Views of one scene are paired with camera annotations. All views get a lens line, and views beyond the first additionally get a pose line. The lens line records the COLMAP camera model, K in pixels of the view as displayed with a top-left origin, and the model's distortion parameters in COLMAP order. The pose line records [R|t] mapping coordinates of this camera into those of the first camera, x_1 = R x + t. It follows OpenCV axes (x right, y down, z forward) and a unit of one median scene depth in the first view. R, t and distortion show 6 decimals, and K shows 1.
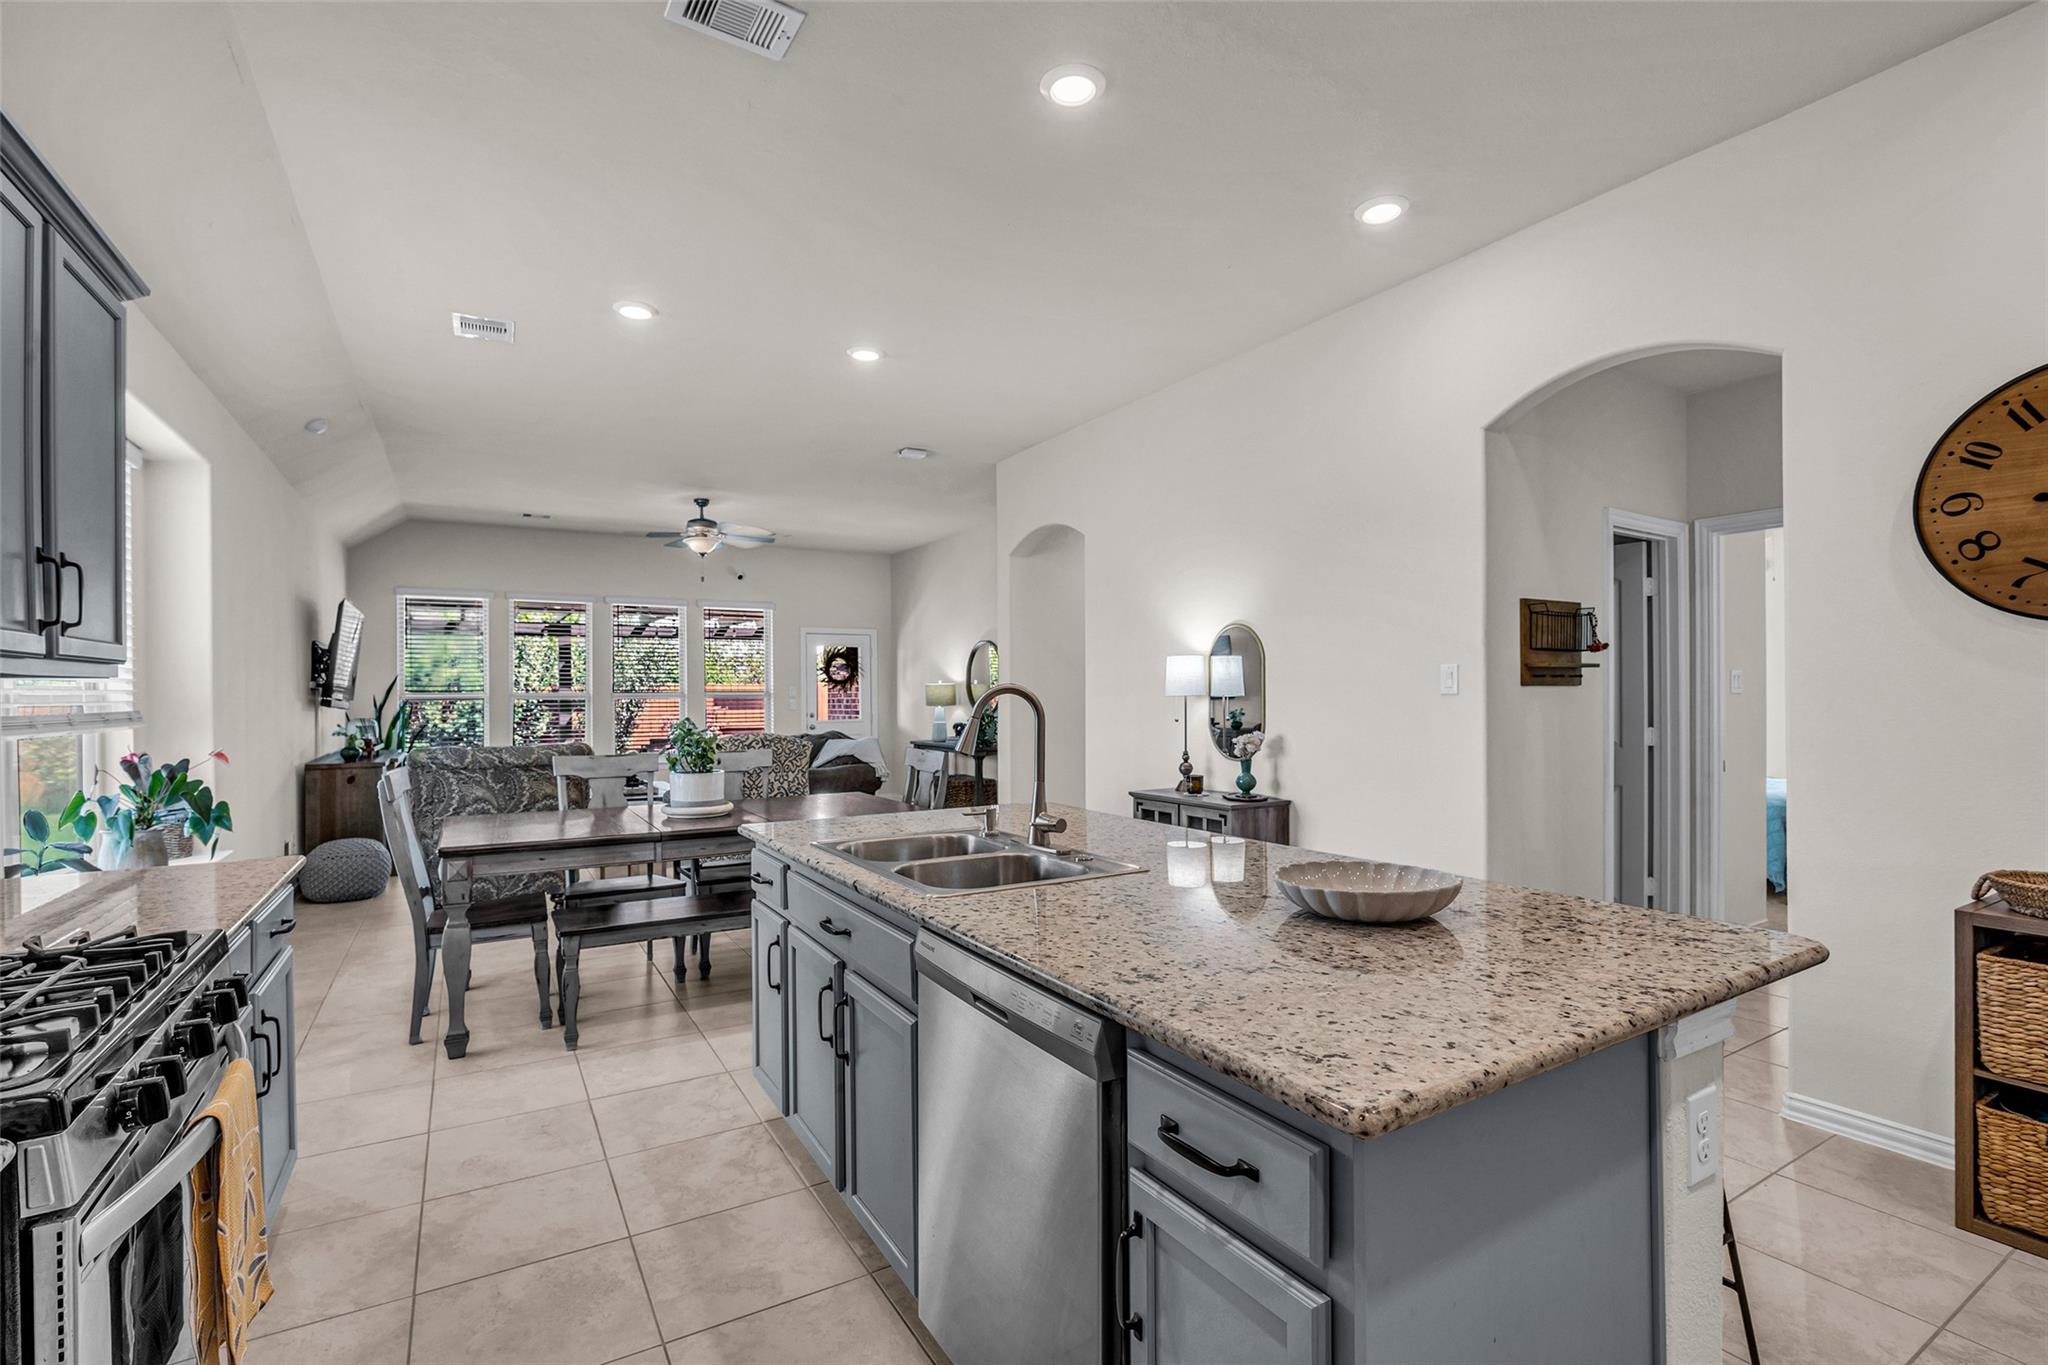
lens RADIAL K [[935.3, 0, 1004.8], [0, 935.3, 689.0], [0, 0, 1]] dist [-0.022132, 0.005174]
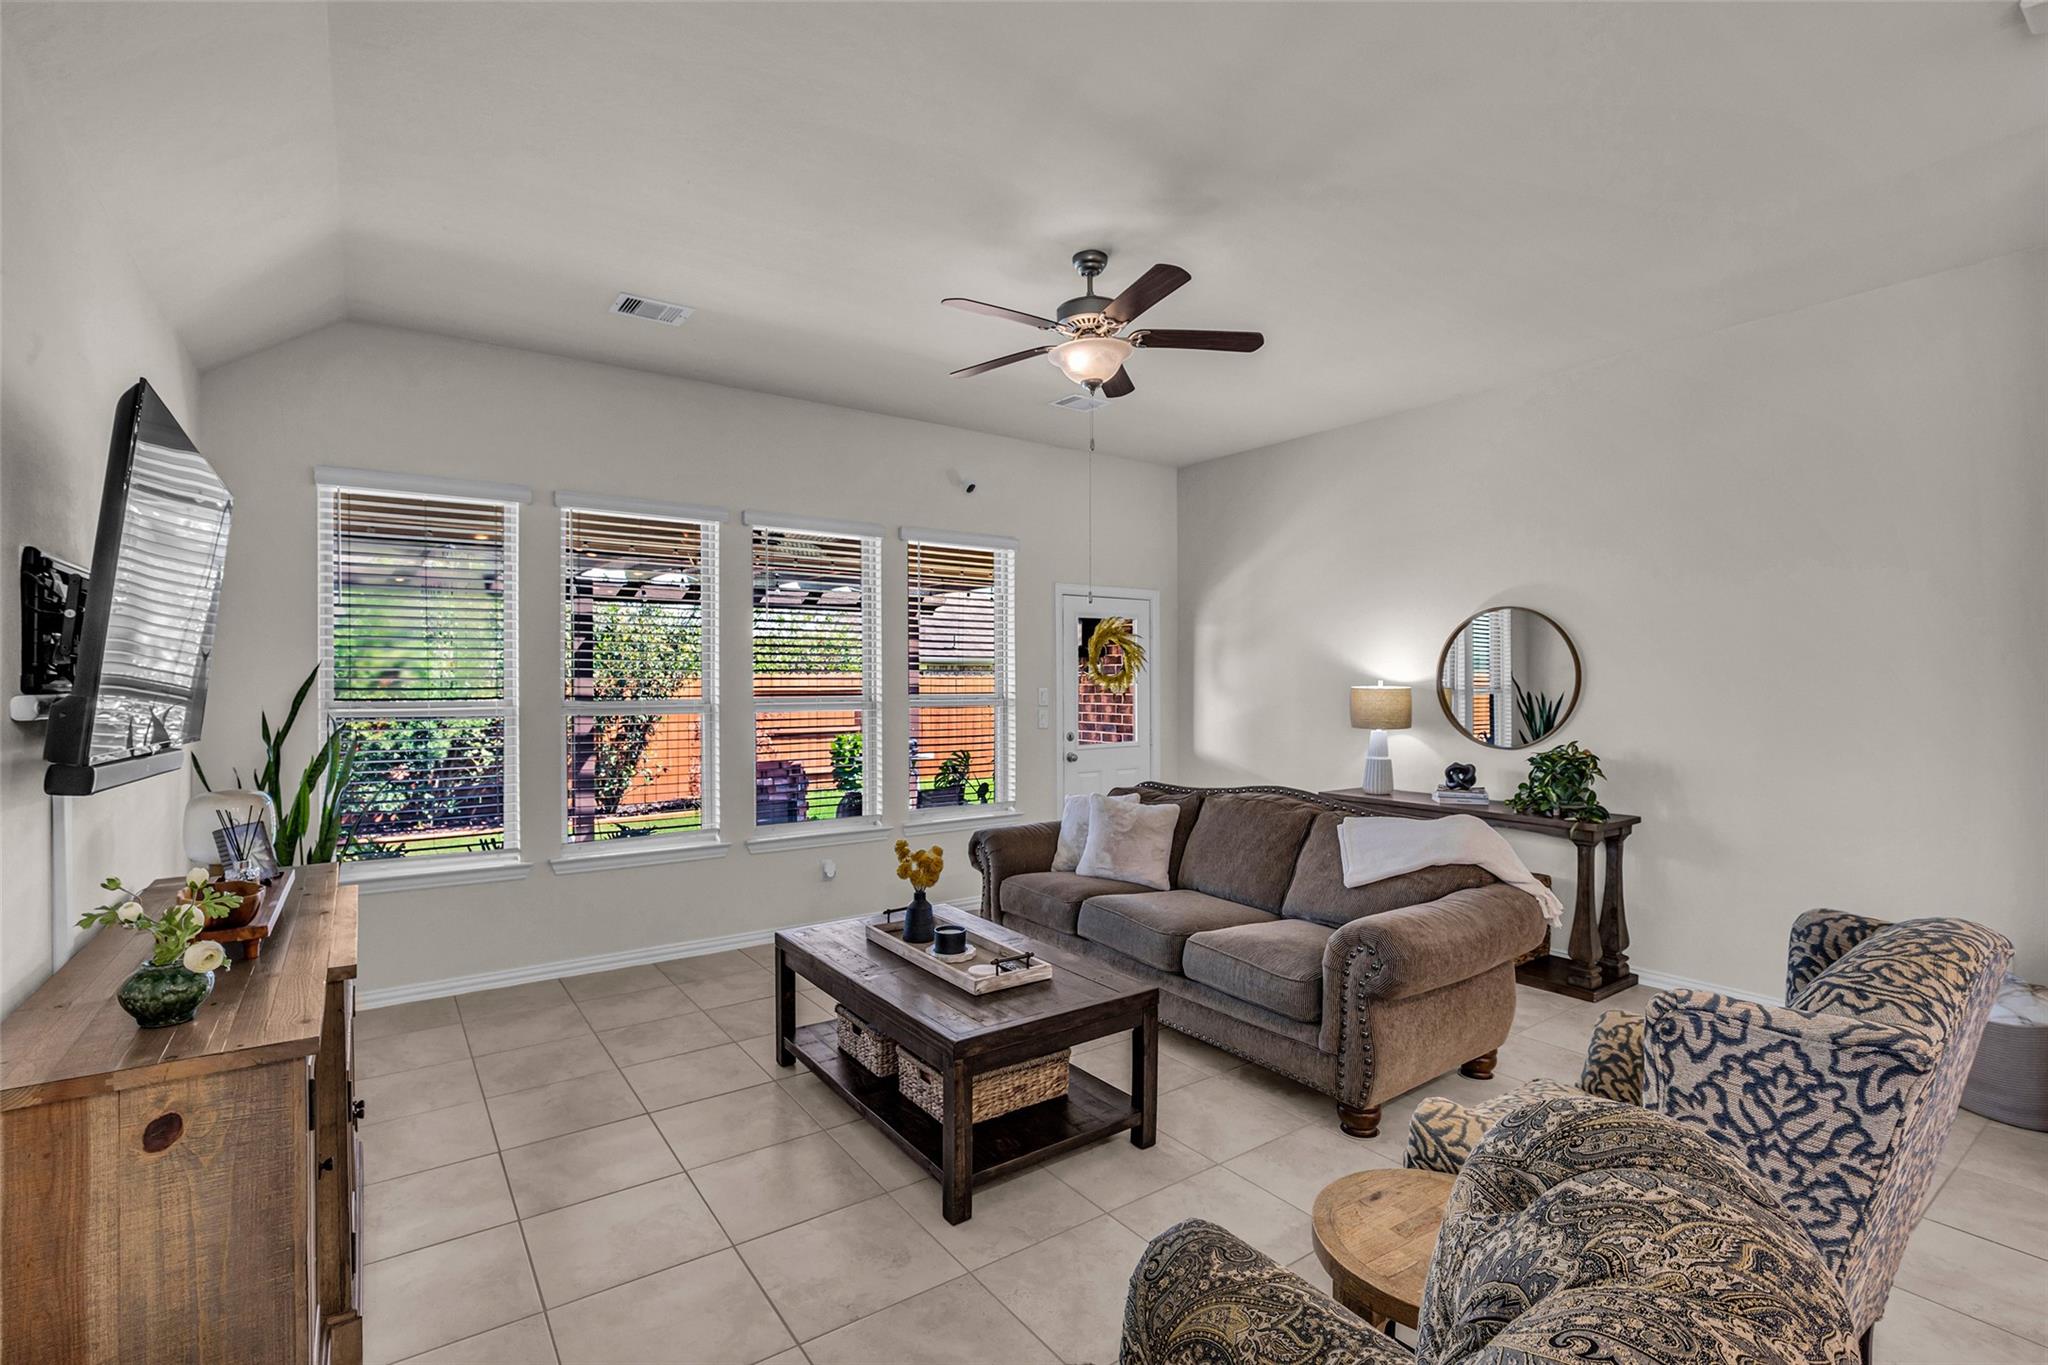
lens RADIAL K [[935.3, 0, 1028.1], [0, 935.3, 681.5], [0, 0, 1]] dist [-0.022132, 0.005174]
pose [[0.995109, 0.006857, 0.098548, -0.845836], [-0.007488, 0.999954, 0.006034, -0.027463], [-0.098502, -0.006742, 0.995114, 1.235490]]
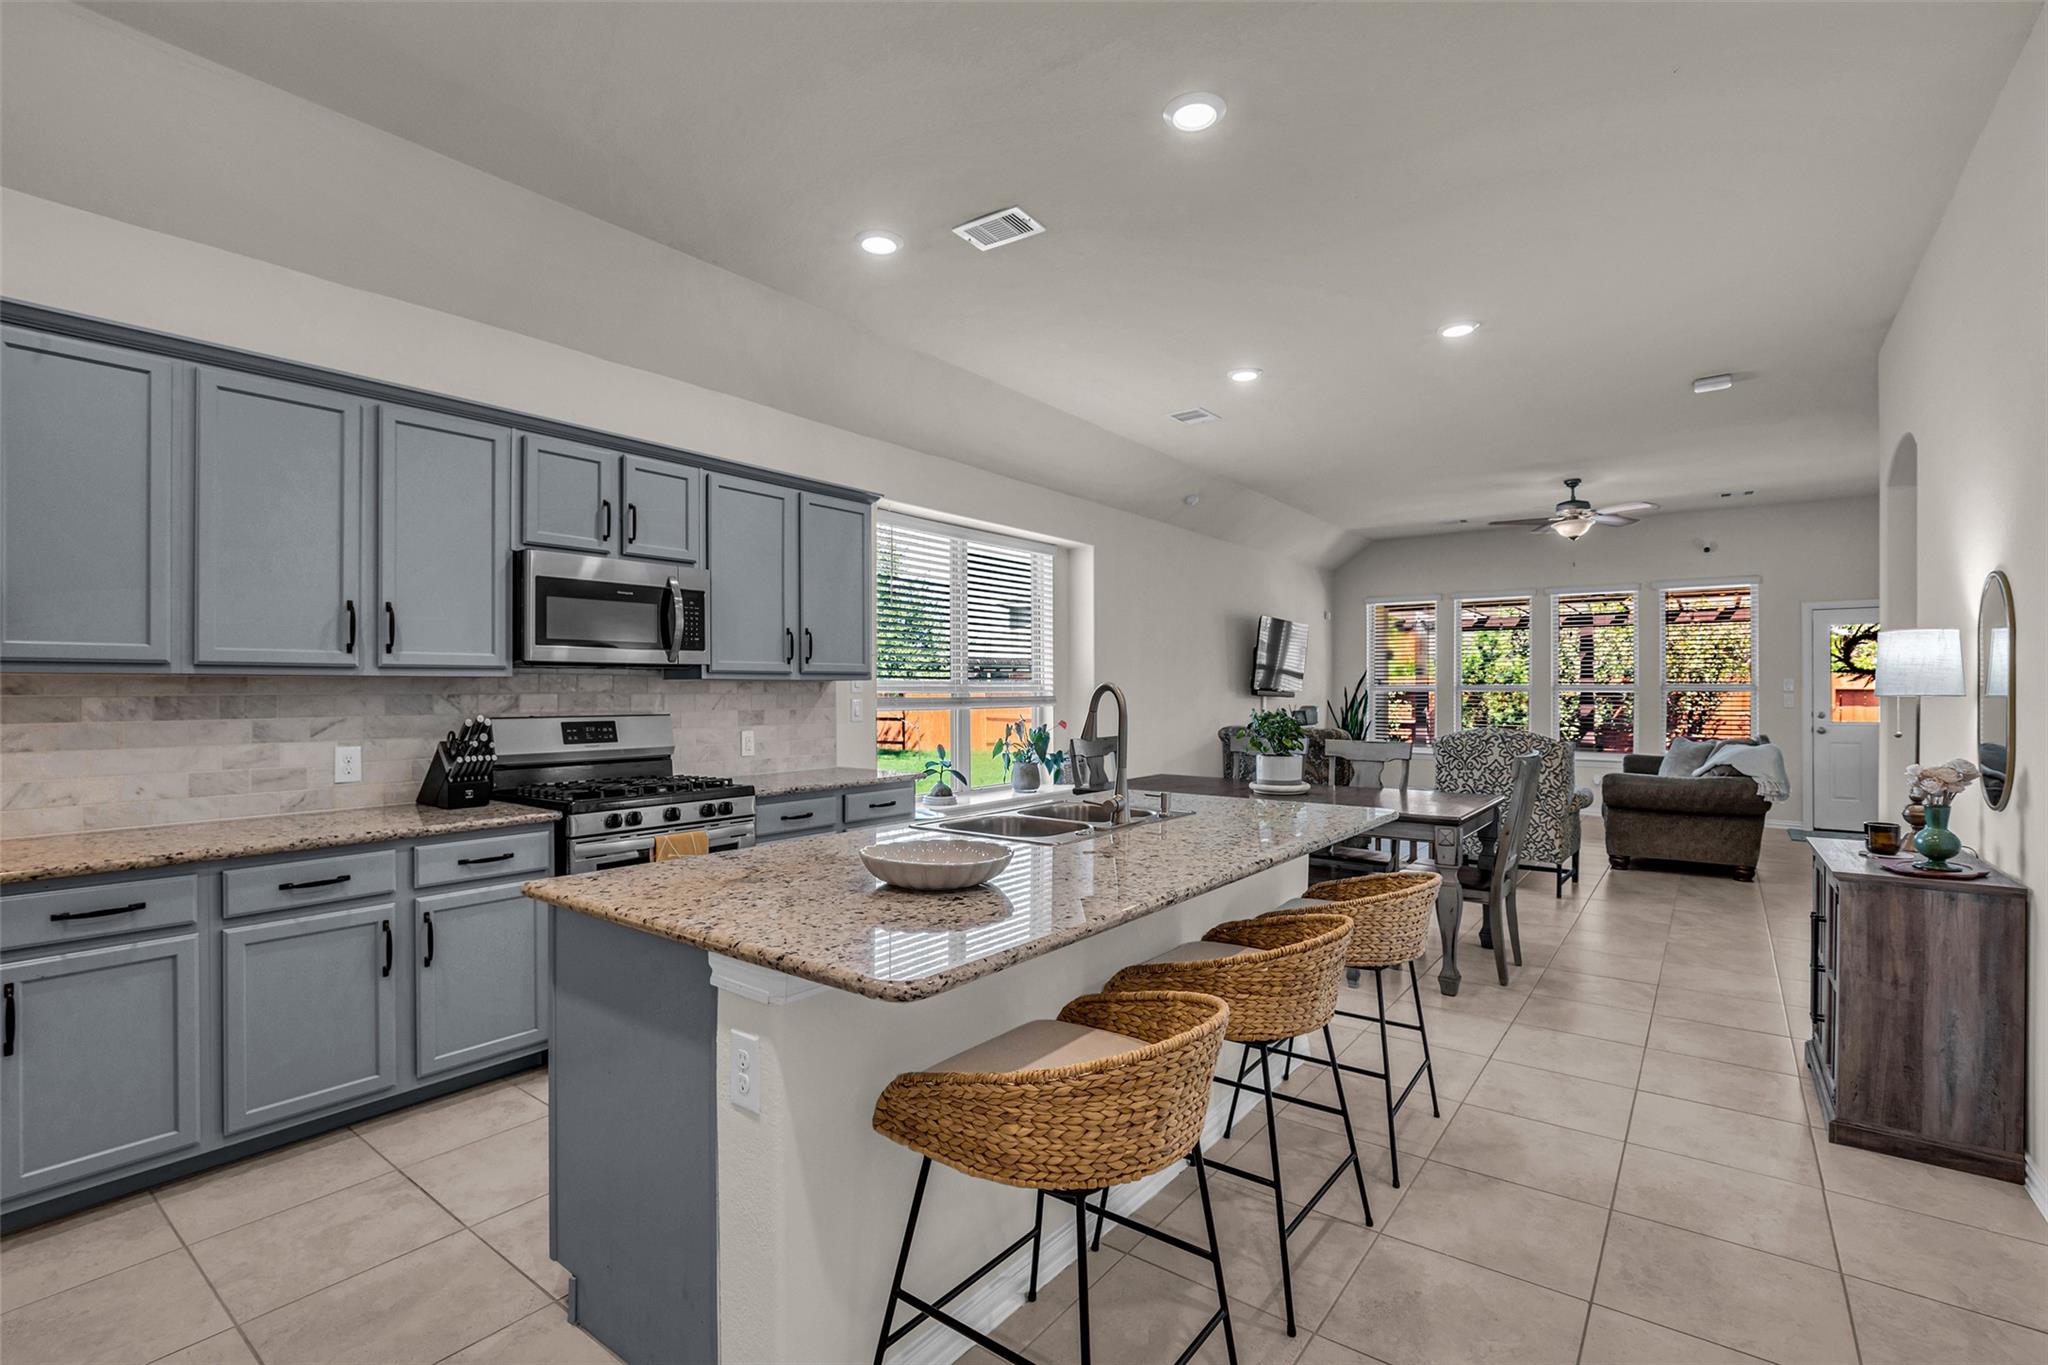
lens RADIAL K [[935.3, 0, 1031.3], [0, 935.3, 681.5], [0, 0, 1]] dist [-0.022132, 0.005174]
pose [[0.396355, 0.001789, -0.918096, 0.676662], [0.000950, 0.999997, 0.002359, -0.007574], [0.918097, -0.001807, 0.396352, 0.278945]]
